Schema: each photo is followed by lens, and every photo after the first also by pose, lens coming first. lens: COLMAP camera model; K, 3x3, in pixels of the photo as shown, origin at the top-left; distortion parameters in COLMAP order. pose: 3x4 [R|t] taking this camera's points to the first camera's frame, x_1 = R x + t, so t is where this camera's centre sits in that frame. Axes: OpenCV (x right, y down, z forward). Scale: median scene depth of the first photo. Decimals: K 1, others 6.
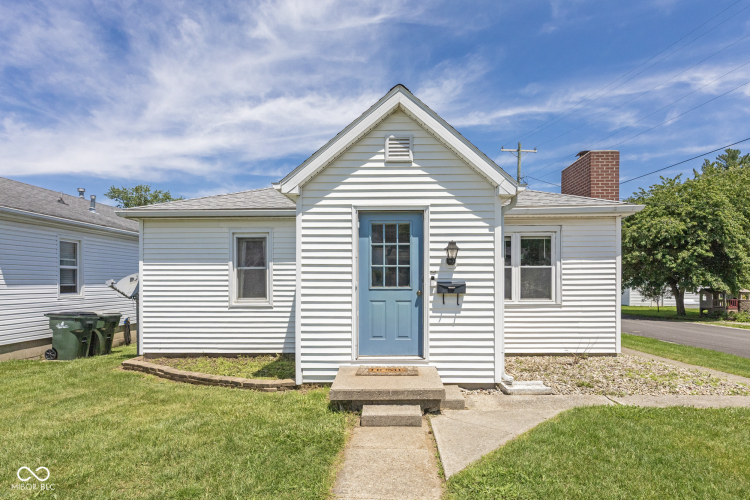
lens RADIAL K [[418.2, 0, 375.6], [0, 418.2, 290.3], [0, 0, 1]] dist [-0.001575, -0.000826]
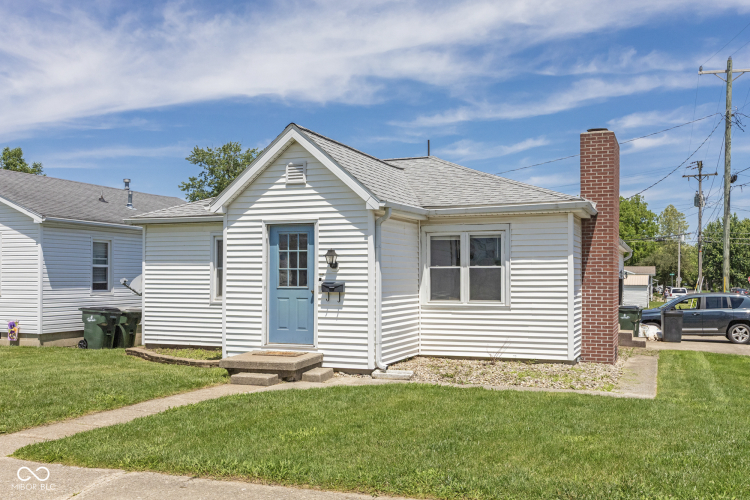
lens RADIAL K [[740.3, 0, 373.7], [0, 740.3, 290.6], [0, 0, 1]] dist [-0.002963, -0.000751]
pose [[0.938371, 0.010670, -0.345466, 0.927834], [-0.012108, 0.999925, -0.002004, 0.005227], [0.345419, 0.006063, 0.938429, -0.862063]]
